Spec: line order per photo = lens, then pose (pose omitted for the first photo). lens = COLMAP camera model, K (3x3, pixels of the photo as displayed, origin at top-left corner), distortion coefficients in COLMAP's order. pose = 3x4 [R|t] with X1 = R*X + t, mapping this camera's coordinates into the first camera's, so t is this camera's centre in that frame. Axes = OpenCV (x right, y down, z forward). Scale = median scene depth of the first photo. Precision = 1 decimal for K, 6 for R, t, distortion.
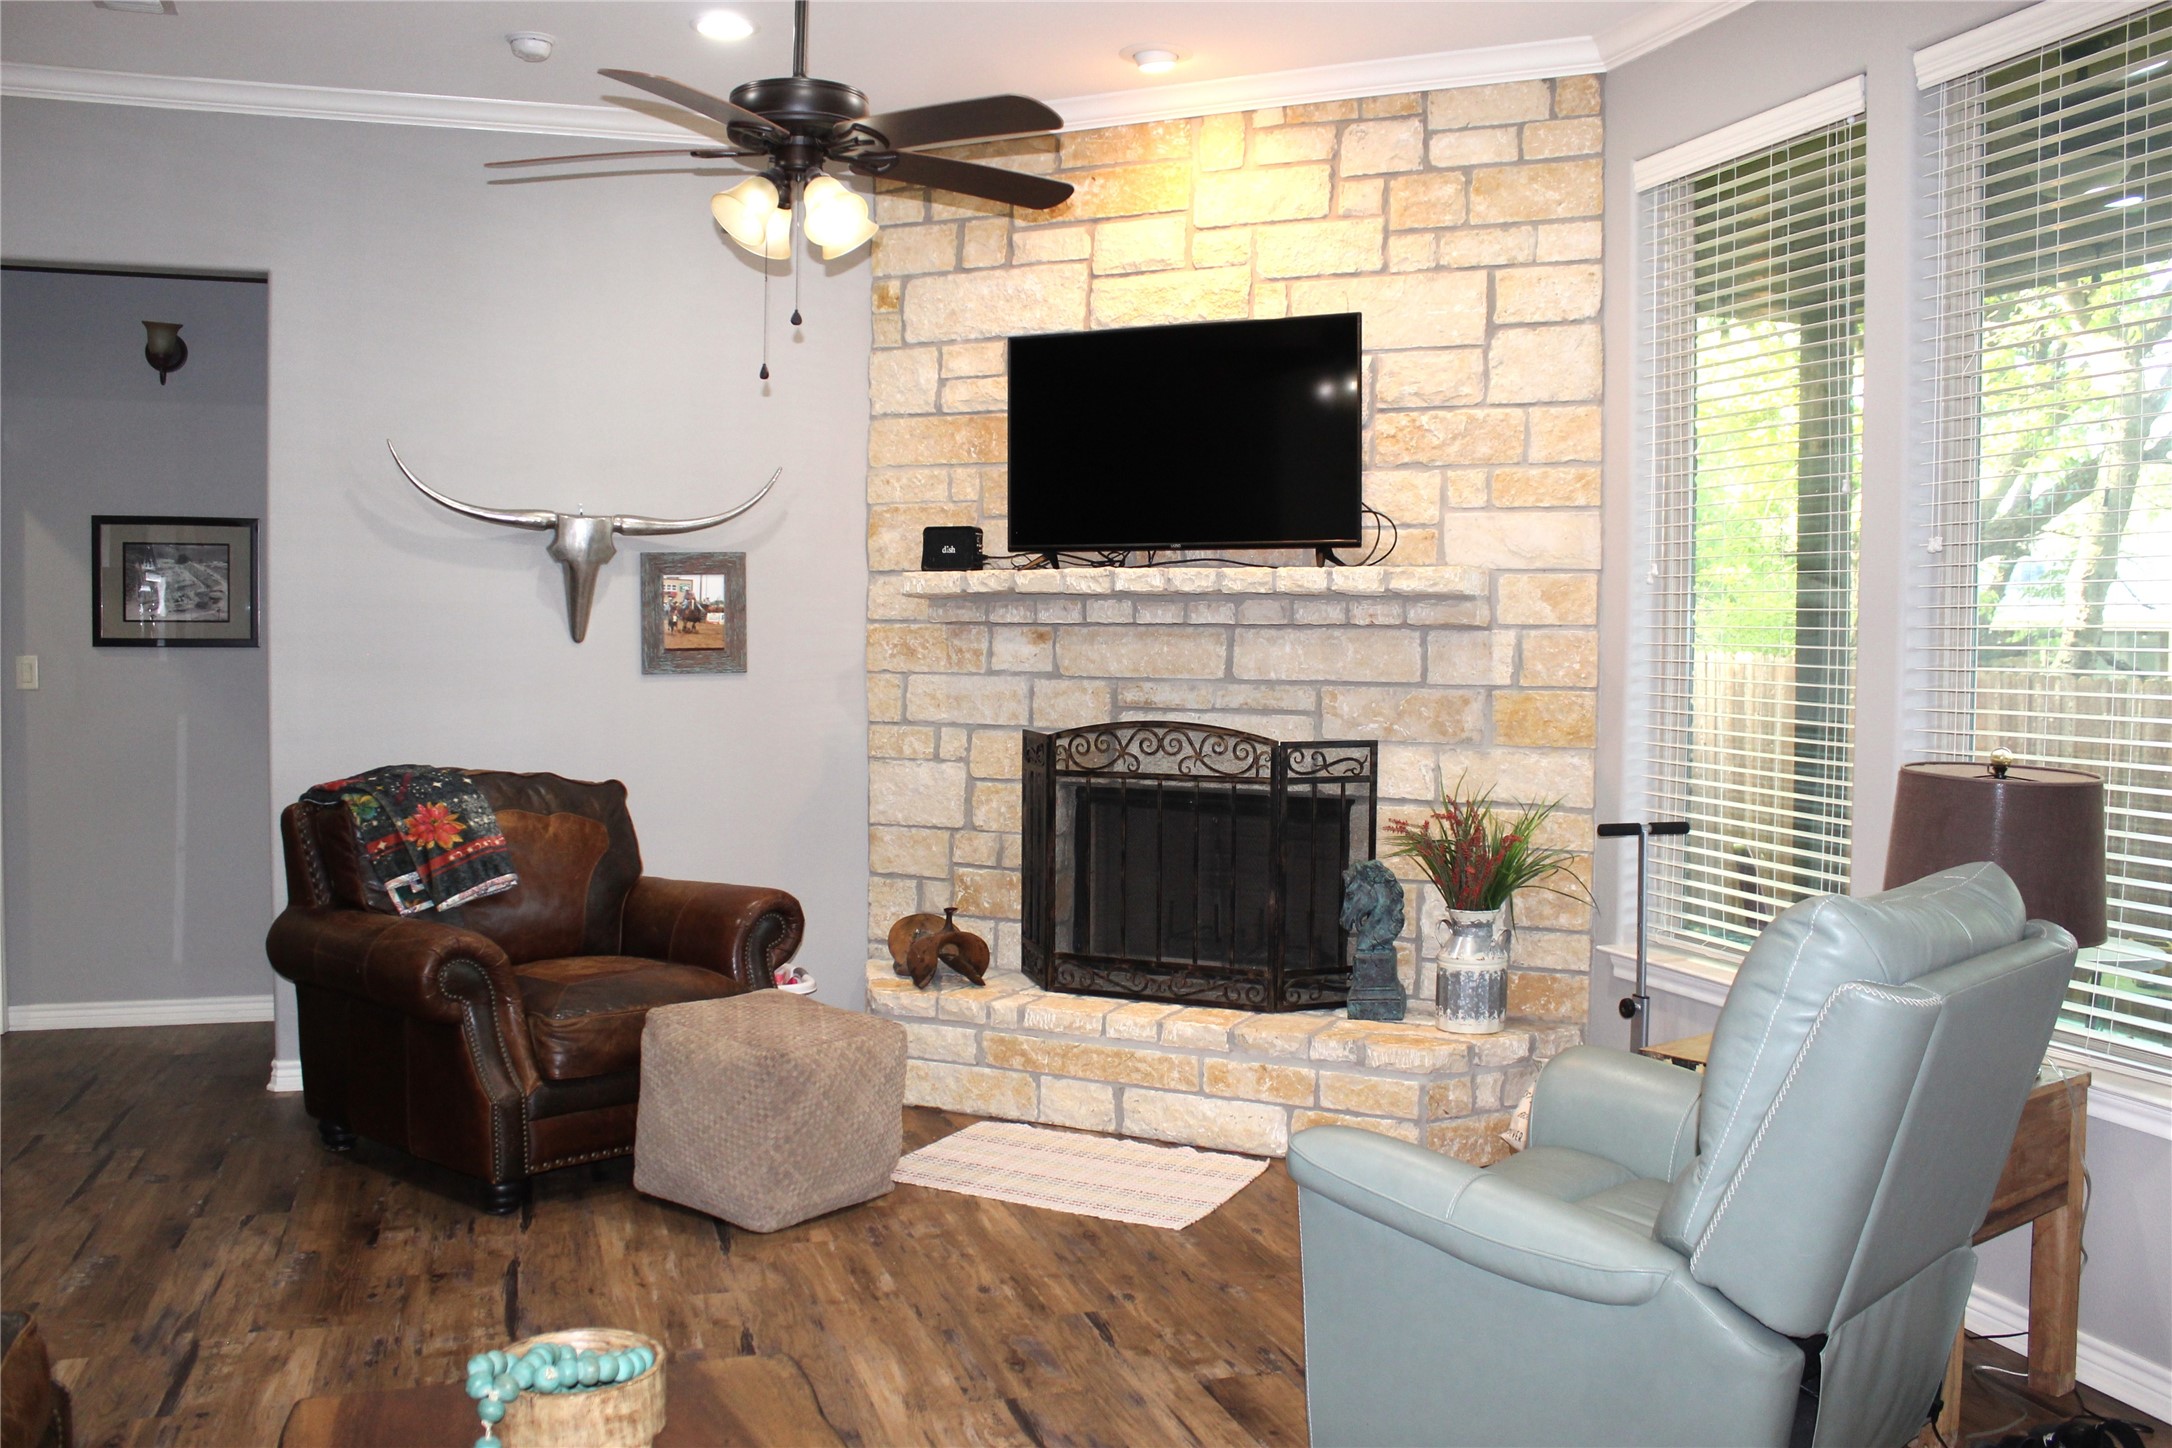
lens RADIAL K [[1922.3, 0, 1113.2], [0, 1922.3, 728.2], [0, 0, 1]] dist [-0.176717, 0.161017]
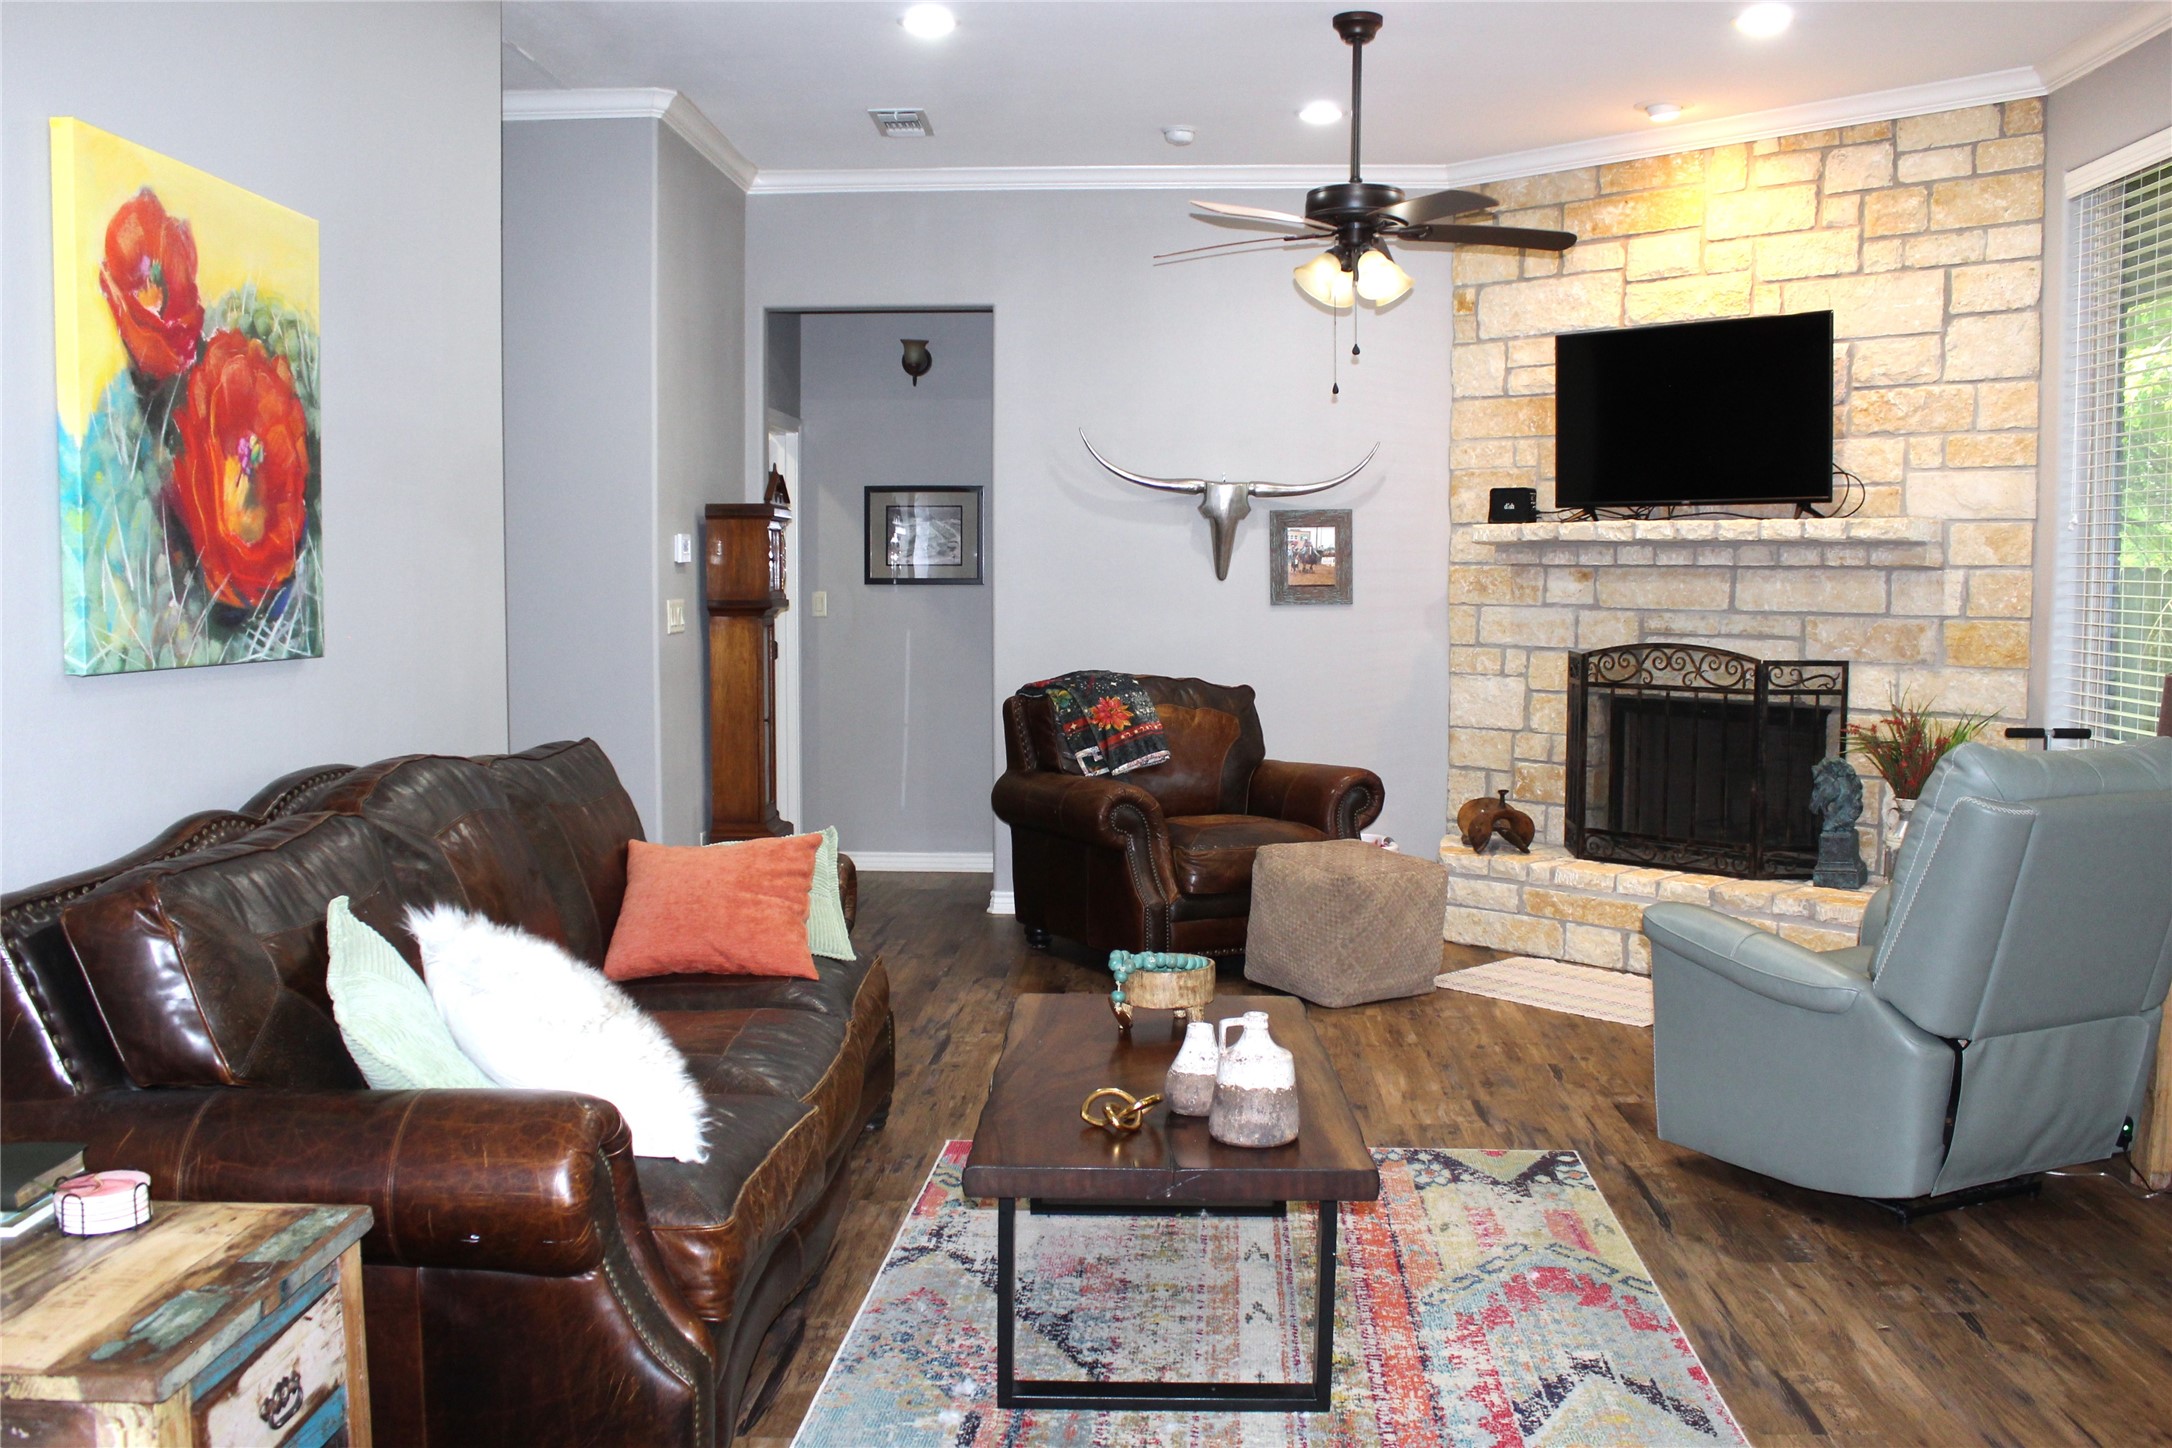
lens RADIAL K [[1850.8, 0, 1102.0], [0, 1850.8, 721.6], [0, 0, 1]] dist [-0.170733, 0.157413]
pose [[0.937095, 0.021297, -0.348423, 0.095668], [-0.010917, 0.999437, 0.031727, 0.014005], [0.348903, -0.025927, 0.936800, -0.245875]]
